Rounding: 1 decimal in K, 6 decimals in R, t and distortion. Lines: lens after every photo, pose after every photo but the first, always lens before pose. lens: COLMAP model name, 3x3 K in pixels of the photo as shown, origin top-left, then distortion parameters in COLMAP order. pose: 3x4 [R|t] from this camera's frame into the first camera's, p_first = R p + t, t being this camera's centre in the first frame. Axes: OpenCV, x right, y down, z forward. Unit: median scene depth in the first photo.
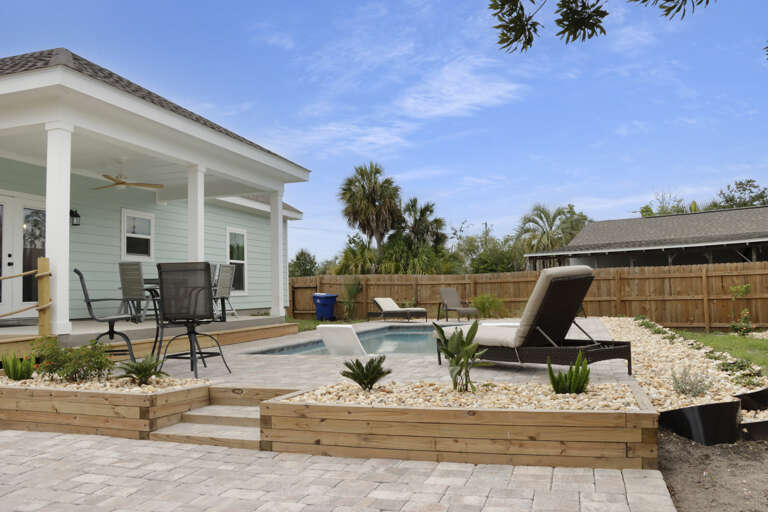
lens RADIAL K [[625.6, 0, 384.0], [0, 625.6, 256.0], [0, 0, 1]] dist [-0.150779, 0.075320]
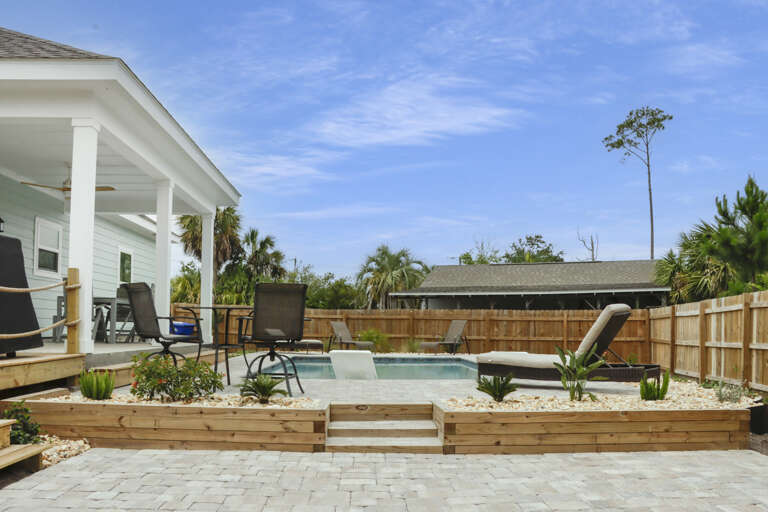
lens RADIAL K [[644.6, 0, 387.3], [0, 644.6, 279.2], [0, 0, 1]] dist [-0.201061, 0.194183]
pose [[0.941759, 0.060911, 0.330726, -0.168357], [-0.054010, 0.998089, -0.030026, 0.008999], [-0.331923, 0.010414, 0.943249, -0.015337]]
